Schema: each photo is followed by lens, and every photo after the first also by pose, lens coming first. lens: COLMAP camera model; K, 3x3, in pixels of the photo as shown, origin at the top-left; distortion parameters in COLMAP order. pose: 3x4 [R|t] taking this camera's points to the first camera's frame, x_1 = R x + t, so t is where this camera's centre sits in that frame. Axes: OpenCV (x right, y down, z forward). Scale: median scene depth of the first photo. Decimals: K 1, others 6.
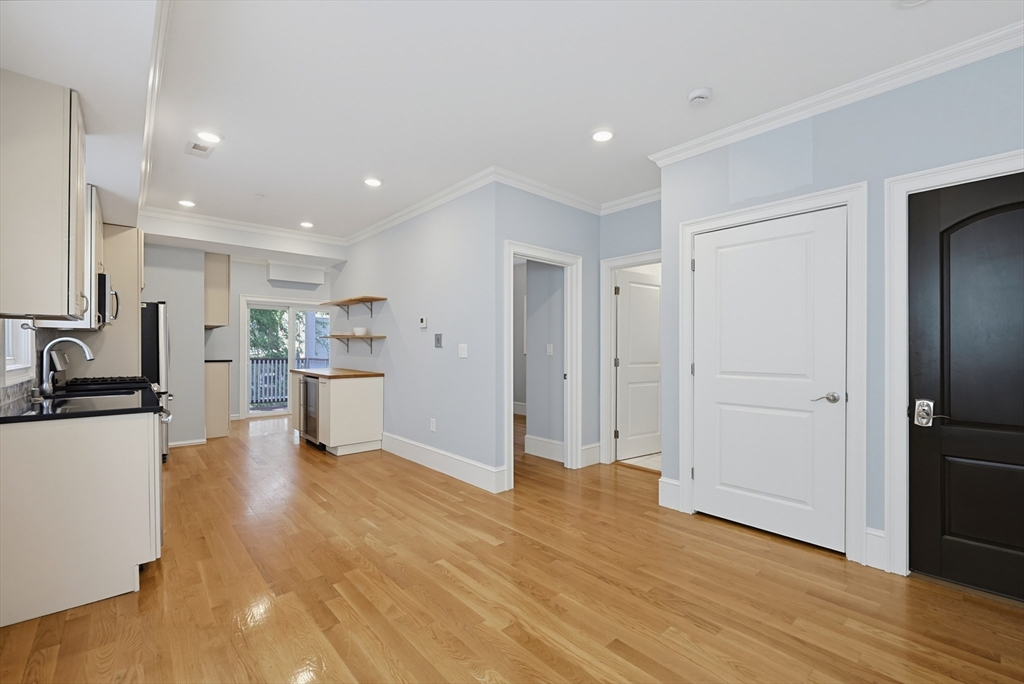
lens RADIAL K [[434.6, 0, 518.1], [0, 434.6, 345.5], [0, 0, 1]] dist [-0.002058, 0.001001]
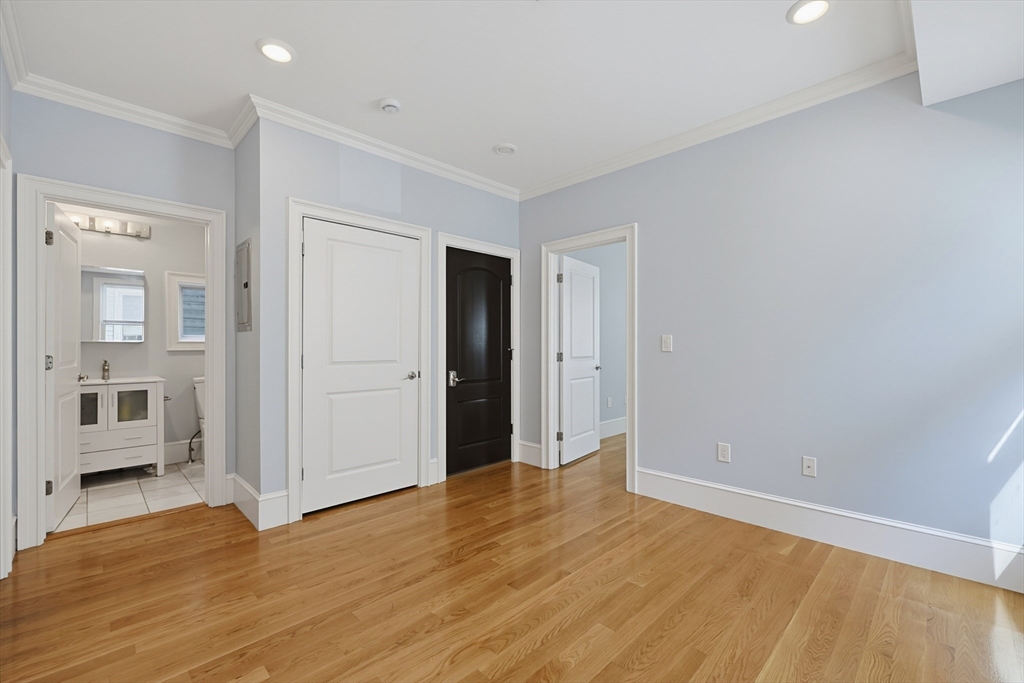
lens RADIAL K [[434.6, 0, 516.6], [0, 434.6, 343.0], [0, 0, 1]] dist [-0.002058, 0.001001]
pose [[-0.043939, 0.004723, 0.999023, -0.495834], [-0.008768, 0.999948, -0.005113, 0.014686], [-0.998996, -0.008984, -0.043896, 0.538626]]
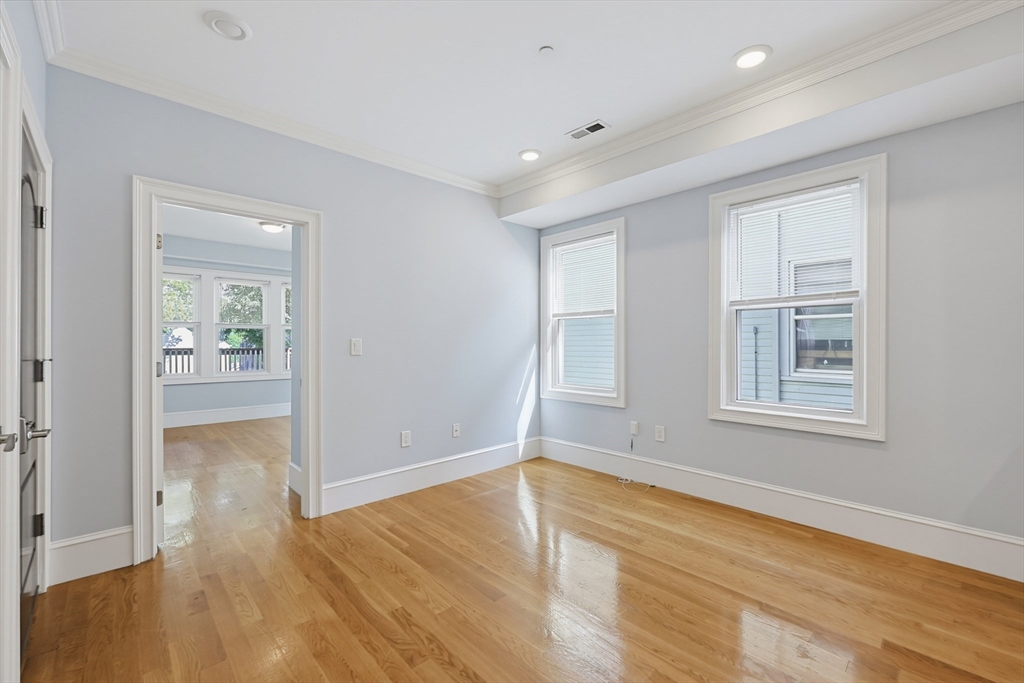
lens RADIAL K [[434.6, 0, 517.9], [0, 434.6, 342.0], [0, 0, 1]] dist [-0.002058, 0.001001]
pose [[-0.999945, 0.000593, -0.010434, 0.093945], [0.000724, 0.999921, -0.012559, 0.009186], [0.010425, -0.012566, -0.999867, 1.111745]]
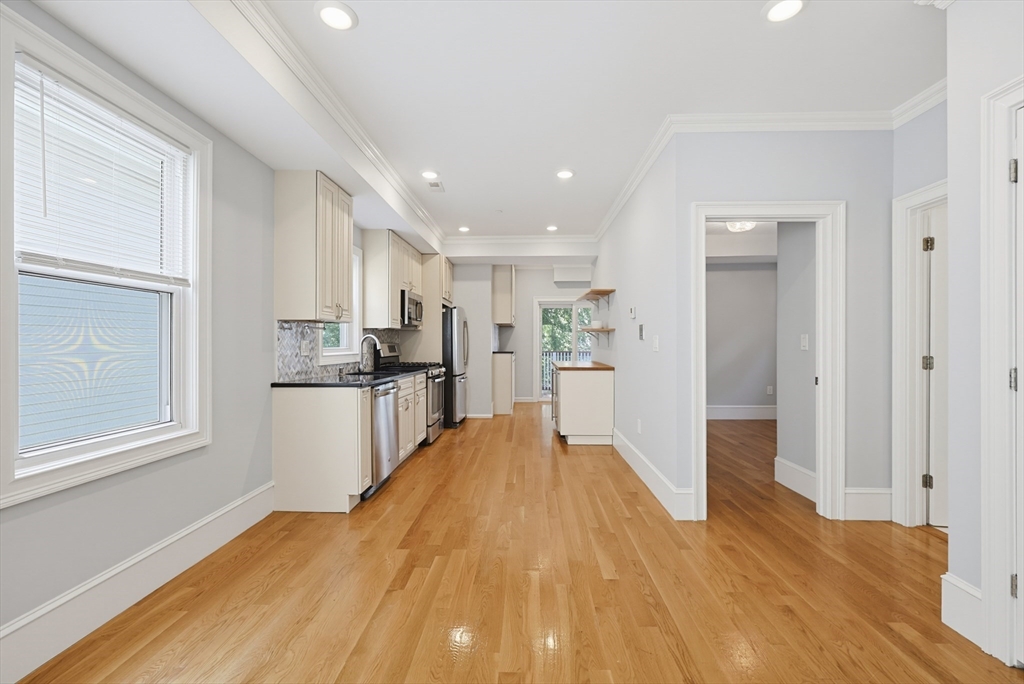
lens RADIAL K [[434.6, 0, 517.6], [0, 434.6, 341.5], [0, 0, 1]] dist [-0.002058, 0.001001]
pose [[0.725271, -0.003806, -0.688453, 0.303637], [0.005978, 0.999982, 0.000770, 0.007002], [0.688438, -0.004673, 0.725280, 0.222948]]
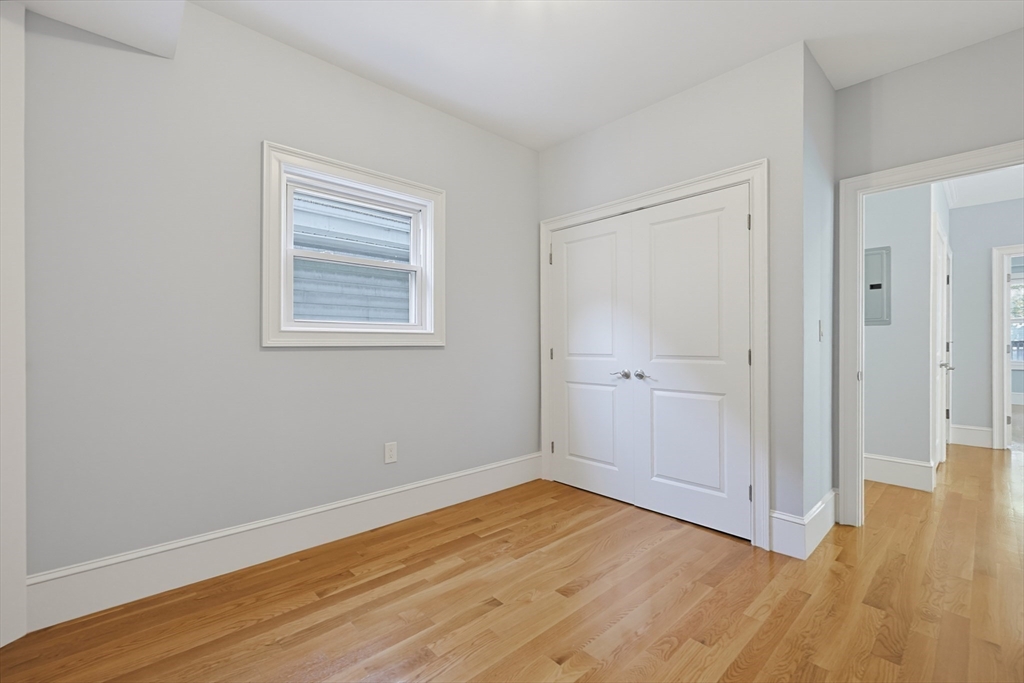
lens RADIAL K [[434.6, 0, 513.4], [0, 434.6, 343.9], [0, 0, 1]] dist [-0.002058, 0.001001]
pose [[-0.022301, -0.003657, 0.999745, -0.604975], [-0.007144, 0.999968, 0.003499, 0.036639], [-0.999726, -0.007064, -0.022326, 1.919129]]
